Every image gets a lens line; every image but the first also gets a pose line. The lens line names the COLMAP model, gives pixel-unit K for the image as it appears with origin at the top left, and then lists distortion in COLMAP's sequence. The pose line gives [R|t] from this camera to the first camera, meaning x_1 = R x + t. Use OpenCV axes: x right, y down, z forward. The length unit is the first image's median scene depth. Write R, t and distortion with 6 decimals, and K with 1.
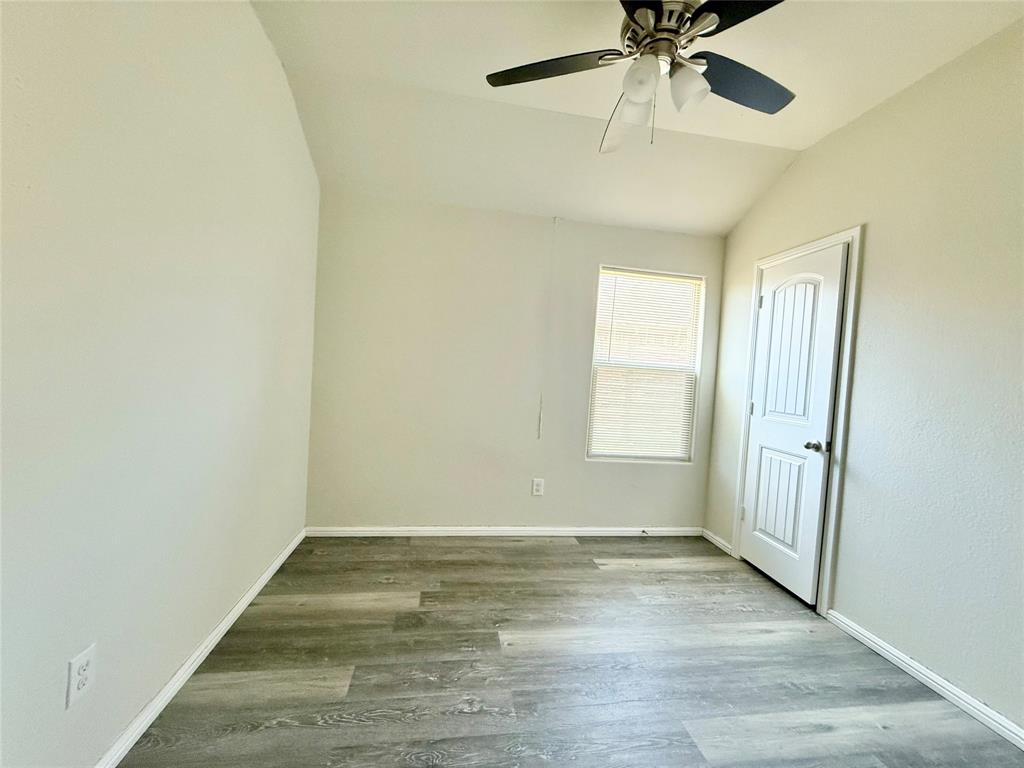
lens RADIAL K [[407.4, 0, 513.8], [0, 407.4, 381.9], [0, 0, 1]] dist [-0.000780, 0.000580]
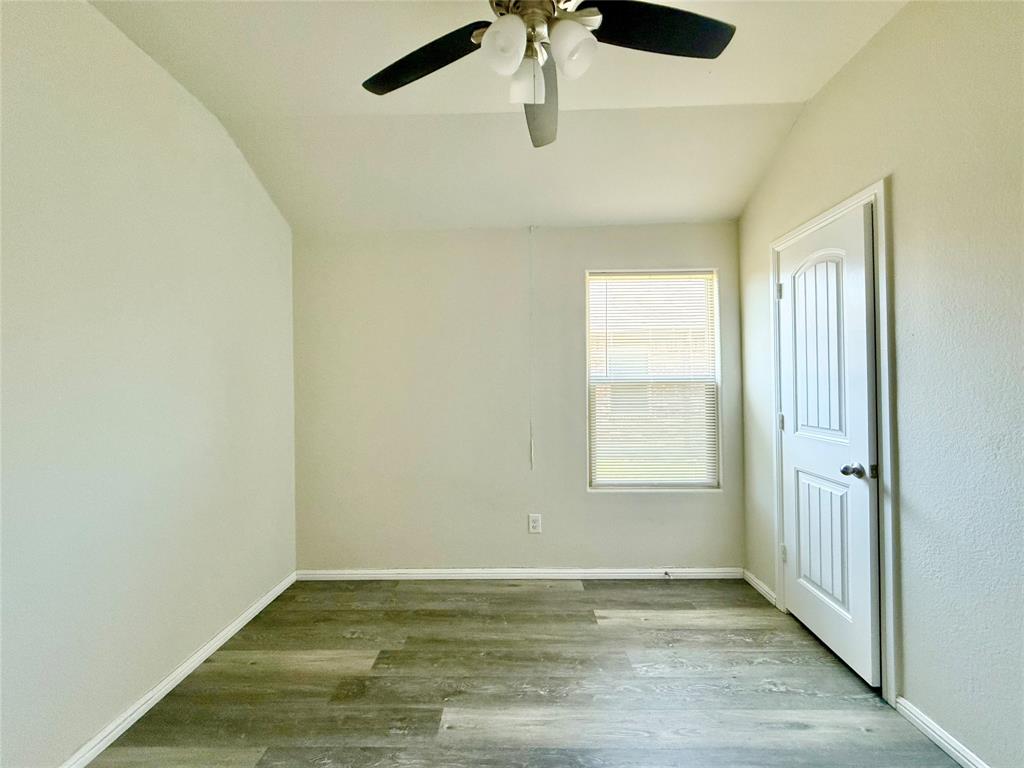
lens RADIAL K [[407.4, 0, 509.2], [0, 407.4, 382.1], [0, 0, 1]] dist [-0.000780, 0.000580]
pose [[0.981518, -0.077931, -0.174781, 0.221877], [0.070272, 0.996294, -0.049600, -0.013504], [0.177998, 0.036401, 0.983357, 0.116853]]
